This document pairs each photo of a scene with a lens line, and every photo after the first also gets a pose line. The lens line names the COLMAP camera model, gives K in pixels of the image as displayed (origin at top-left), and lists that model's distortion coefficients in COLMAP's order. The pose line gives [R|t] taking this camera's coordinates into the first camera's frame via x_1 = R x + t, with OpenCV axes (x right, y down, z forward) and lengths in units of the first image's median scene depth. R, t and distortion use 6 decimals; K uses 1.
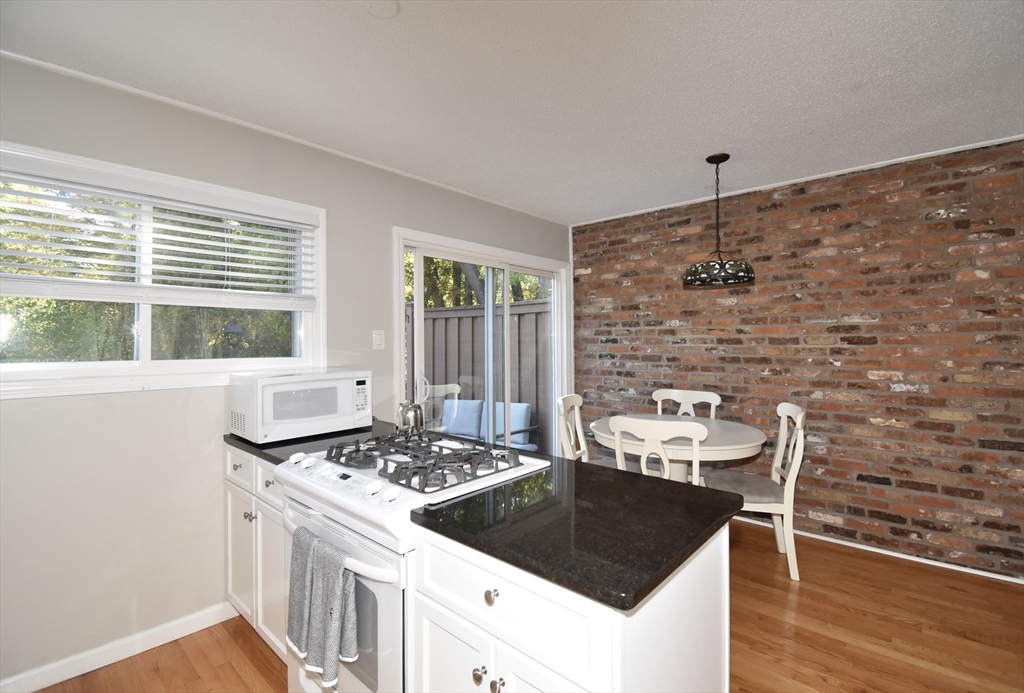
lens RADIAL K [[464.4, 0, 514.3], [0, 464.4, 344.4], [0, 0, 1]] dist [-0.037601, -0.001718]
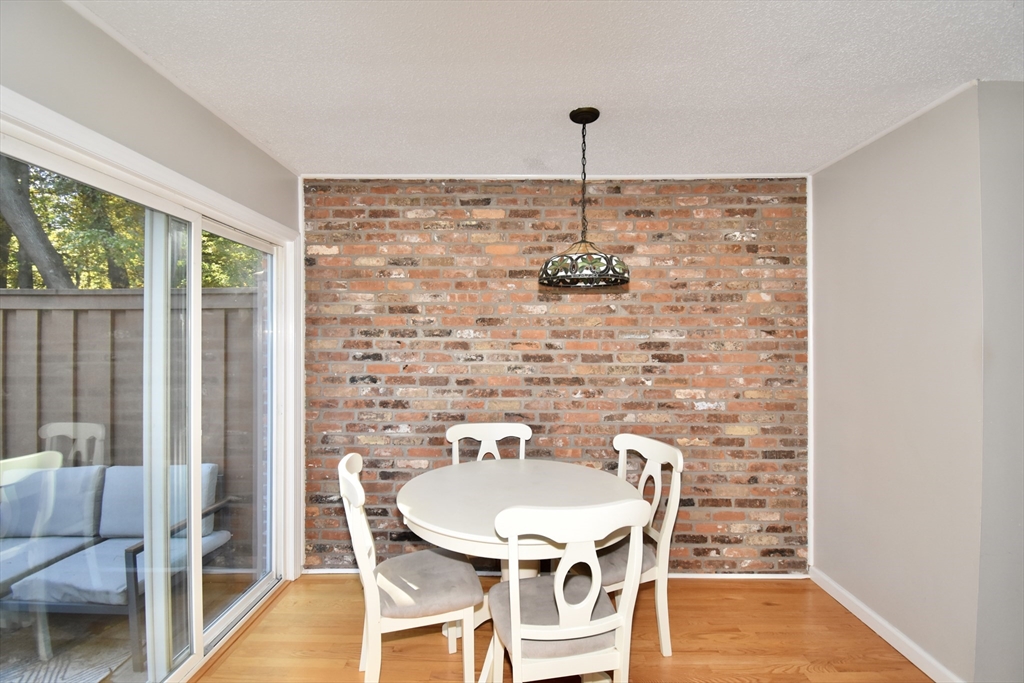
lens RADIAL K [[460.5, 0, 513.1], [0, 460.5, 341.5], [0, 0, 1]] dist [0.001628, -0.001192]
pose [[0.741326, 0.008020, 0.671097, -0.119650], [-0.001339, 0.999944, -0.010471, -0.030576], [-0.671143, 0.006864, 0.741296, 0.468409]]
